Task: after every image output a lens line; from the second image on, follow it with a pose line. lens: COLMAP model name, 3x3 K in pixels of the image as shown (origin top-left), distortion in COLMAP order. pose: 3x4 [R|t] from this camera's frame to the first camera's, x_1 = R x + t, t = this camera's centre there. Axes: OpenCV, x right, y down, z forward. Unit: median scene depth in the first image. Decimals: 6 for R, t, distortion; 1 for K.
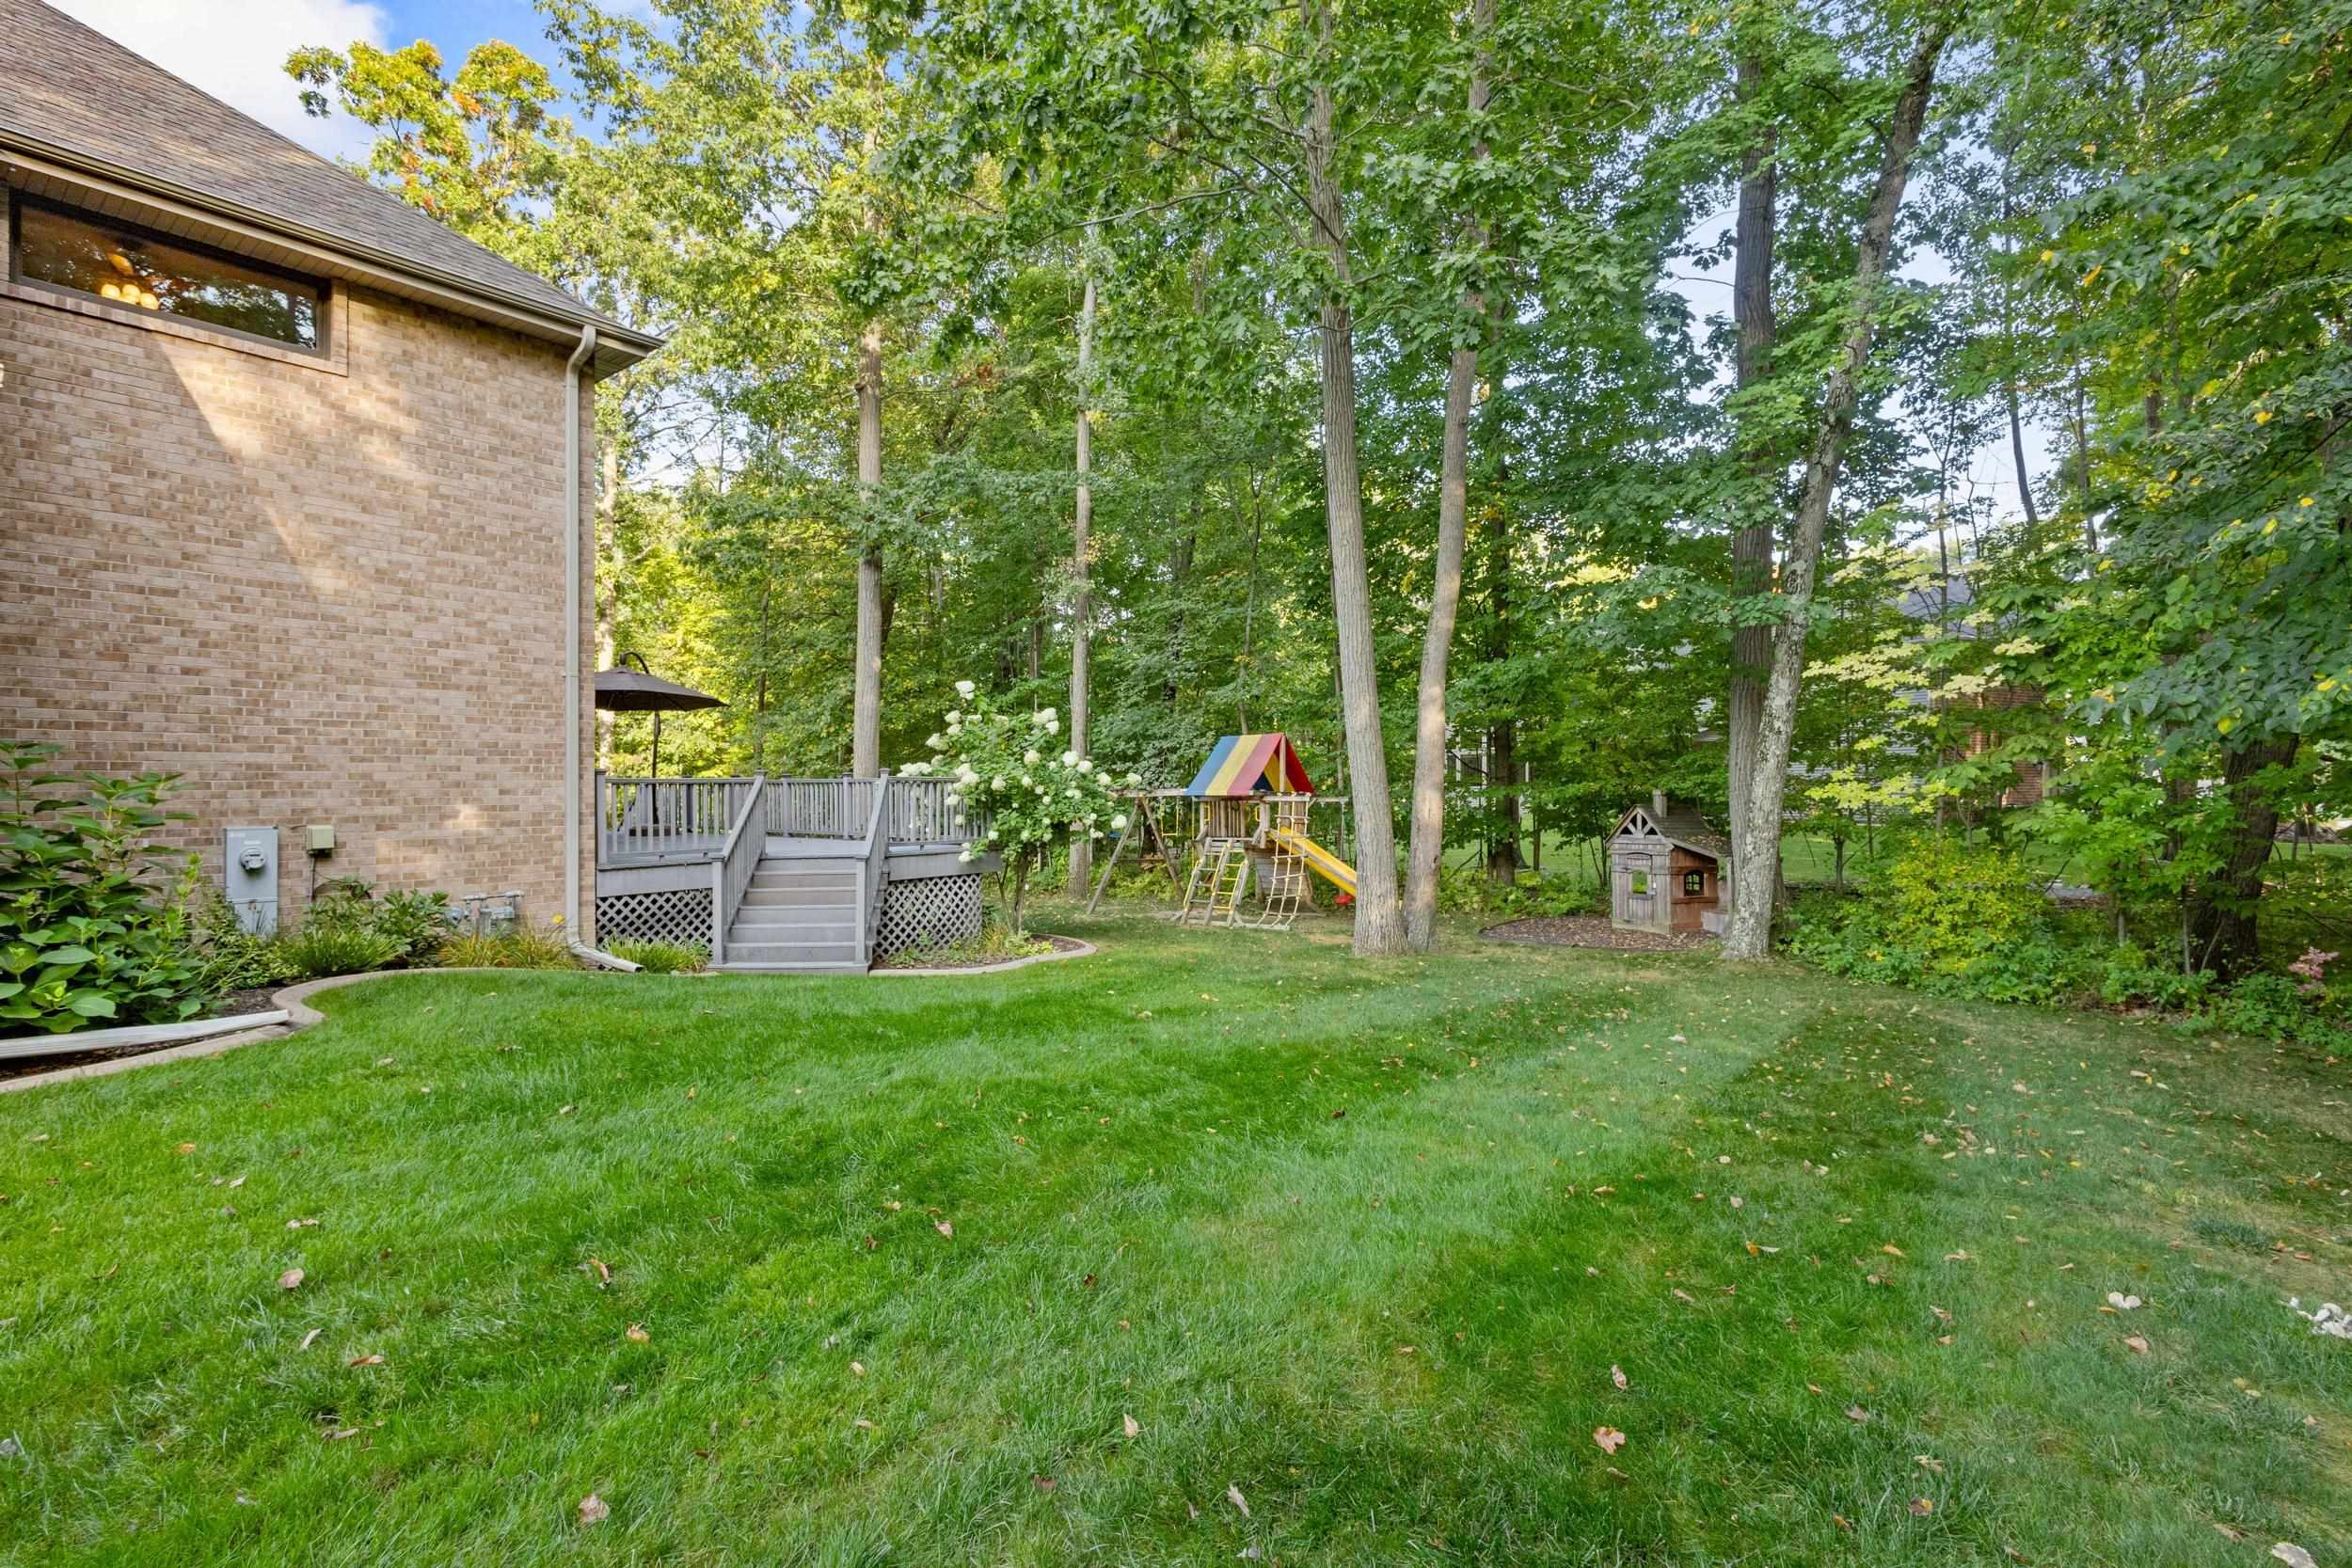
lens RADIAL K [[1093.0, 0, 1177.1], [0, 1093.0, 776.8], [0, 0, 1]] dist [0.017443, 0.001174]
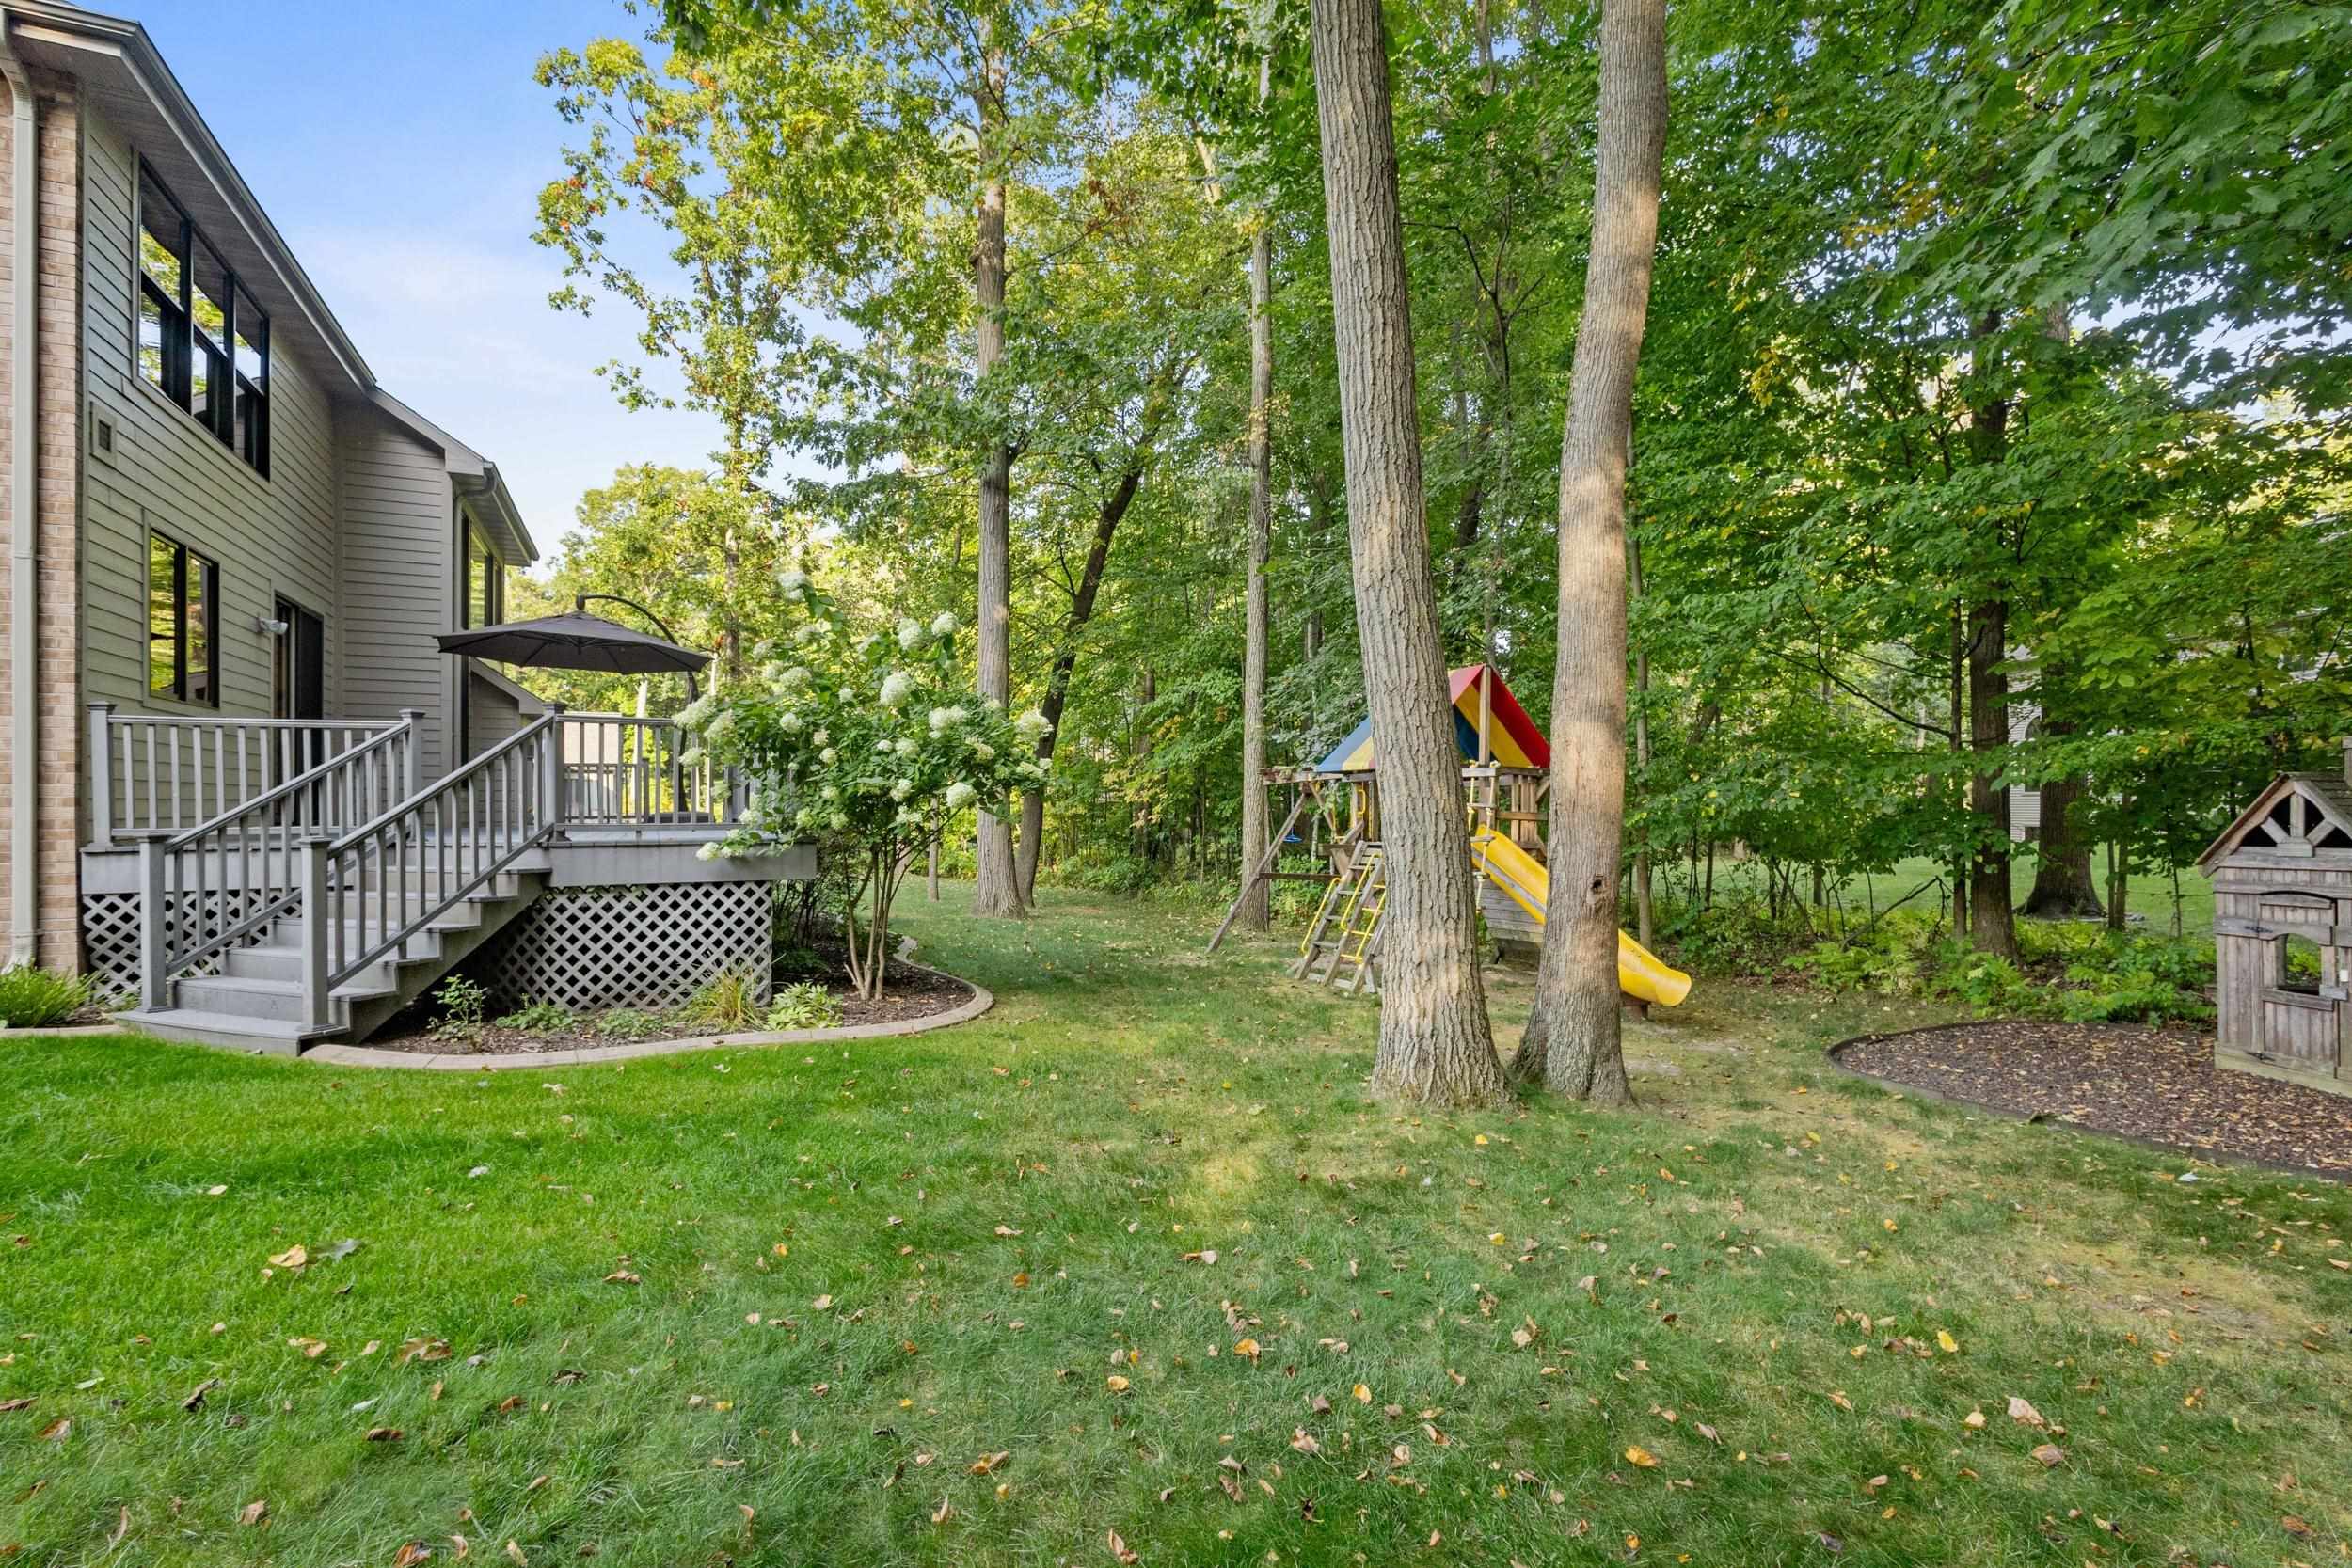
lens RADIAL K [[1093.0, 0, 1175.2], [0, 1093.0, 799.4], [0, 0, 1]] dist [0.017443, 0.001174]
pose [[0.896913, 0.000057, -0.442207, 0.285714], [0.001354, 0.999995, 0.002876, 0.041200], [0.442205, -0.003178, 0.896908, 0.552028]]
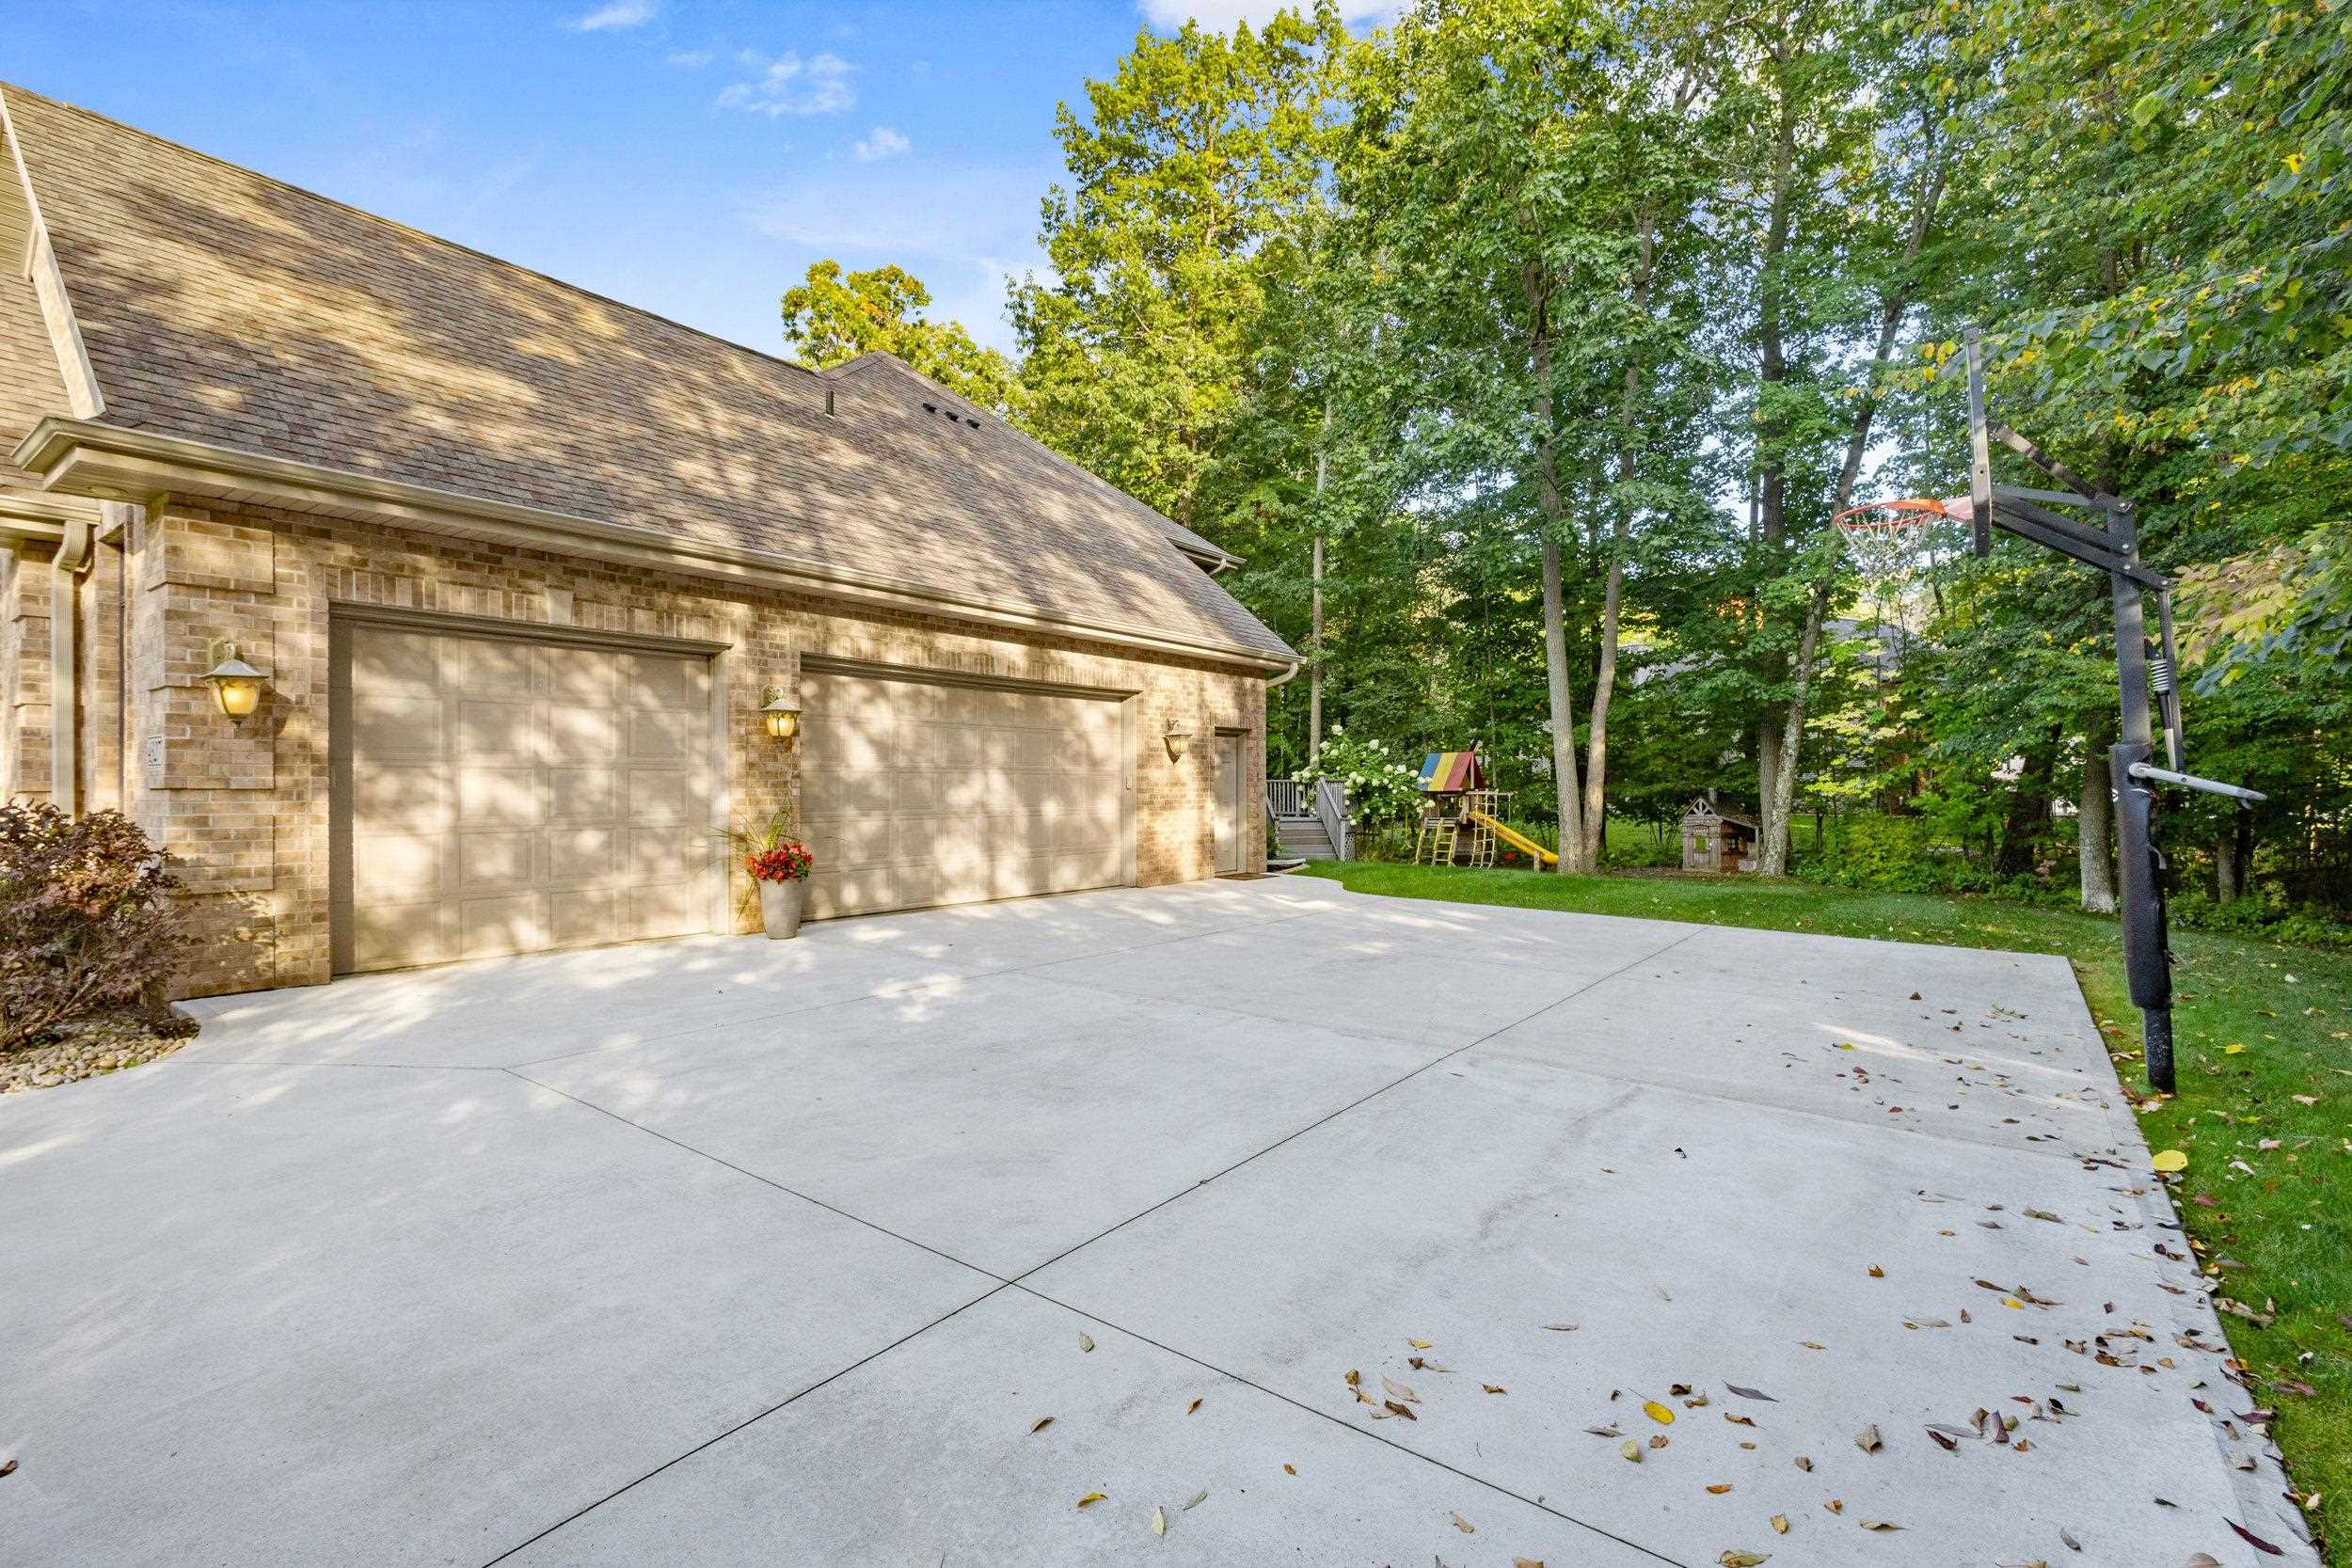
lens RADIAL K [[1093.0, 0, 1173.4], [0, 1093.0, 785.0], [0, 0, 1]] dist [0.017443, 0.001174]
pose [[0.999709, 0.000789, 0.024094, -0.516131], [-0.000863, 0.999995, 0.003045, 0.004792], [-0.024091, -0.003065, 0.999705, -0.796180]]
